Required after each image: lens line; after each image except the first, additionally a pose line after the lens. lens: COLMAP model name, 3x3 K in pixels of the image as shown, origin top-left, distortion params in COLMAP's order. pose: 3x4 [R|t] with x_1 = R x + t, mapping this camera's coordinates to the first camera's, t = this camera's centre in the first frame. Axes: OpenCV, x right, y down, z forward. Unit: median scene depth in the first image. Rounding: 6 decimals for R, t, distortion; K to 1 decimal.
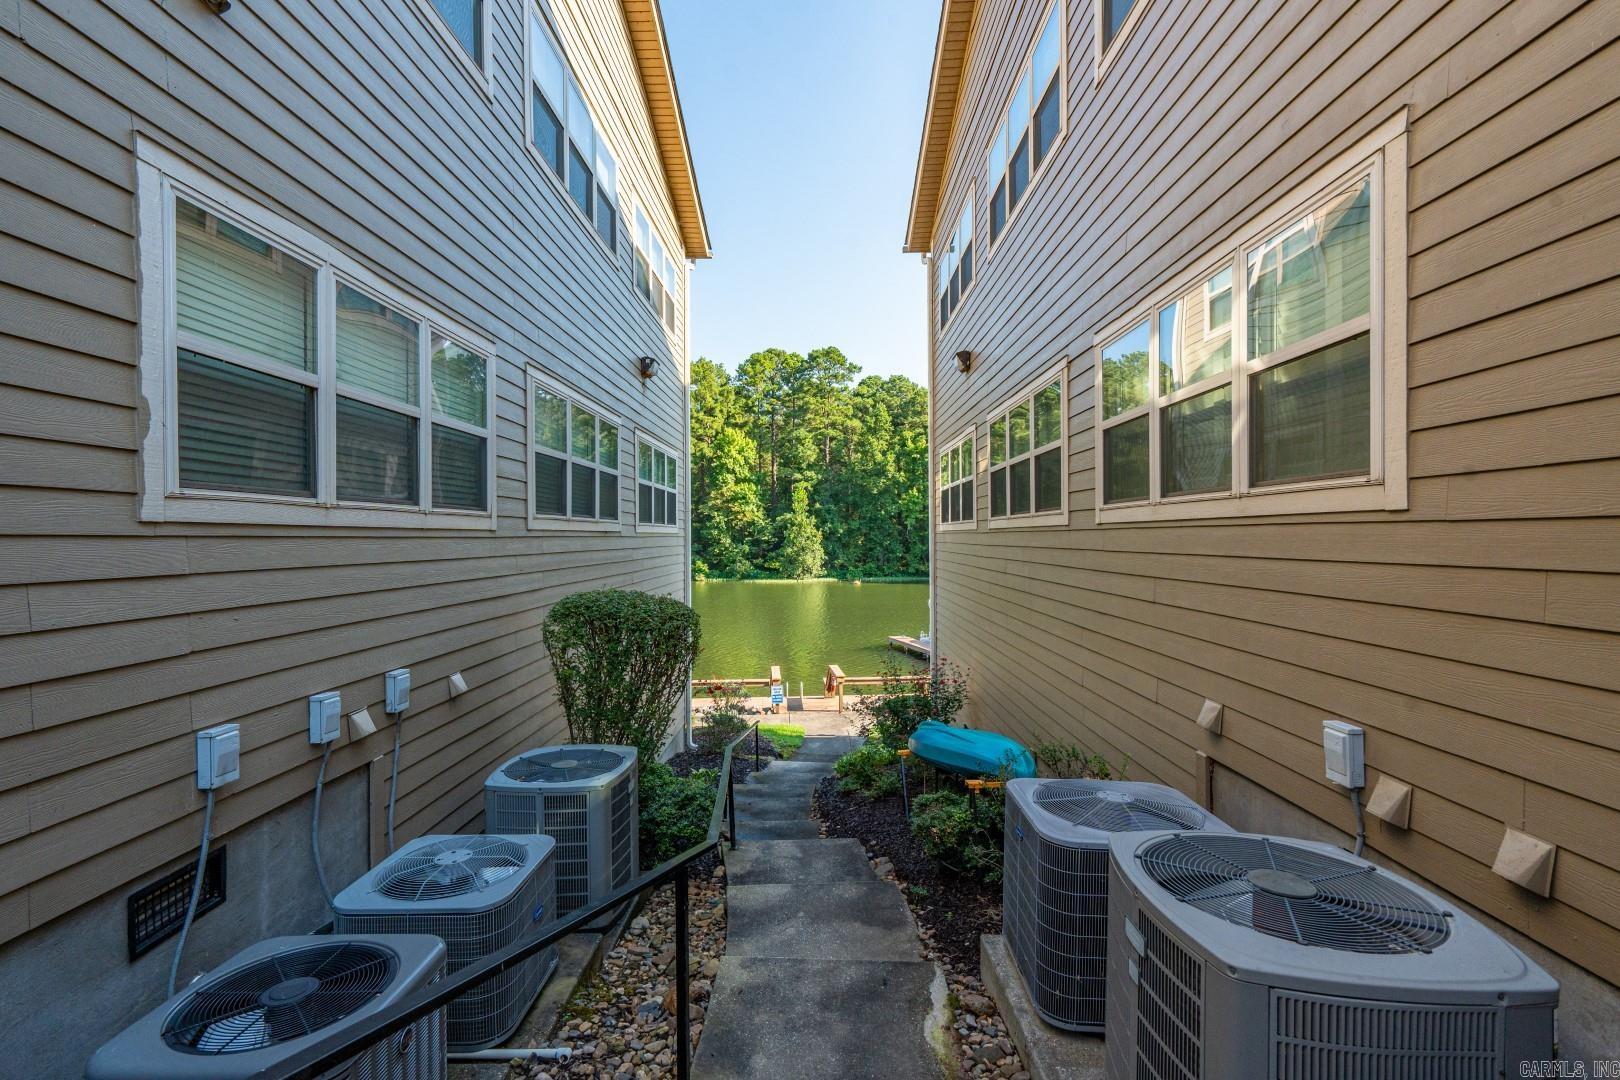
lens RADIAL K [[740.0, 0, 808.6], [0, 740.0, 541.9], [0, 0, 1]] dist [-0.002451, 0.002000]
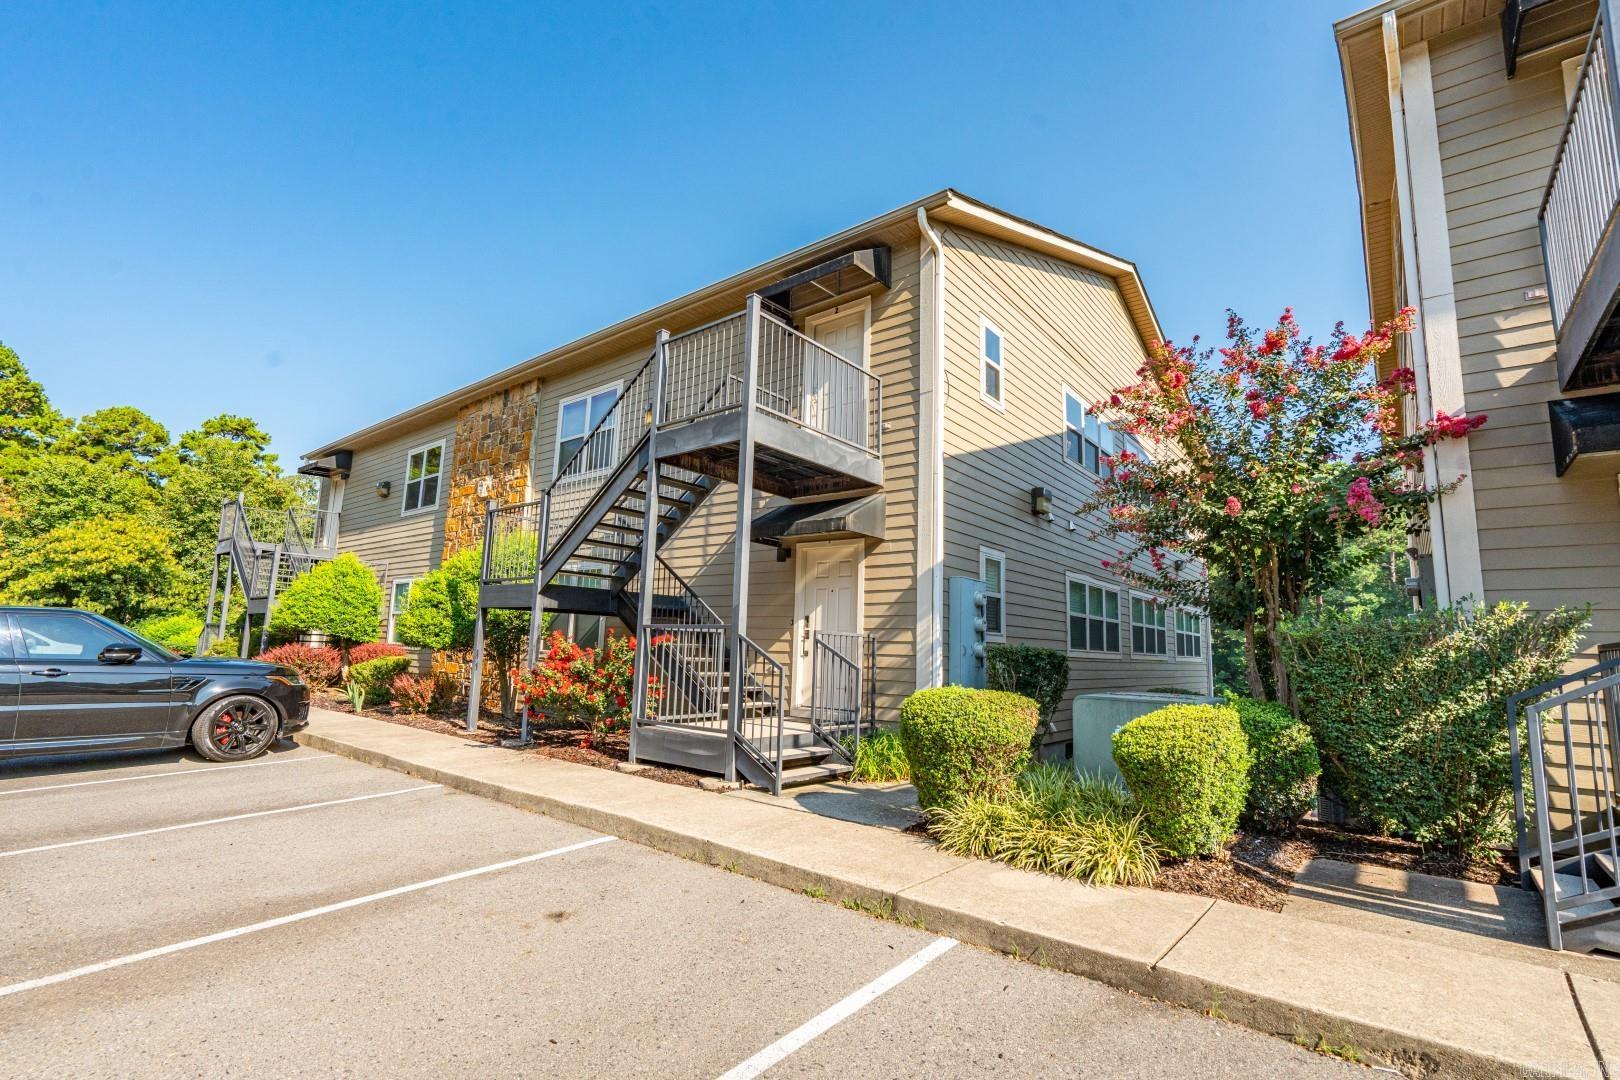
lens RADIAL K [[740.0, 0, 802.8], [0, 740.0, 540.9], [0, 0, 1]] dist [-0.002451, 0.002000]
pose [[0.787091, -0.056923, -0.614204, 0.157759], [-0.043225, 0.988195, -0.146976, 0.001057], [0.615320, 0.142233, 0.775339, -0.905883]]
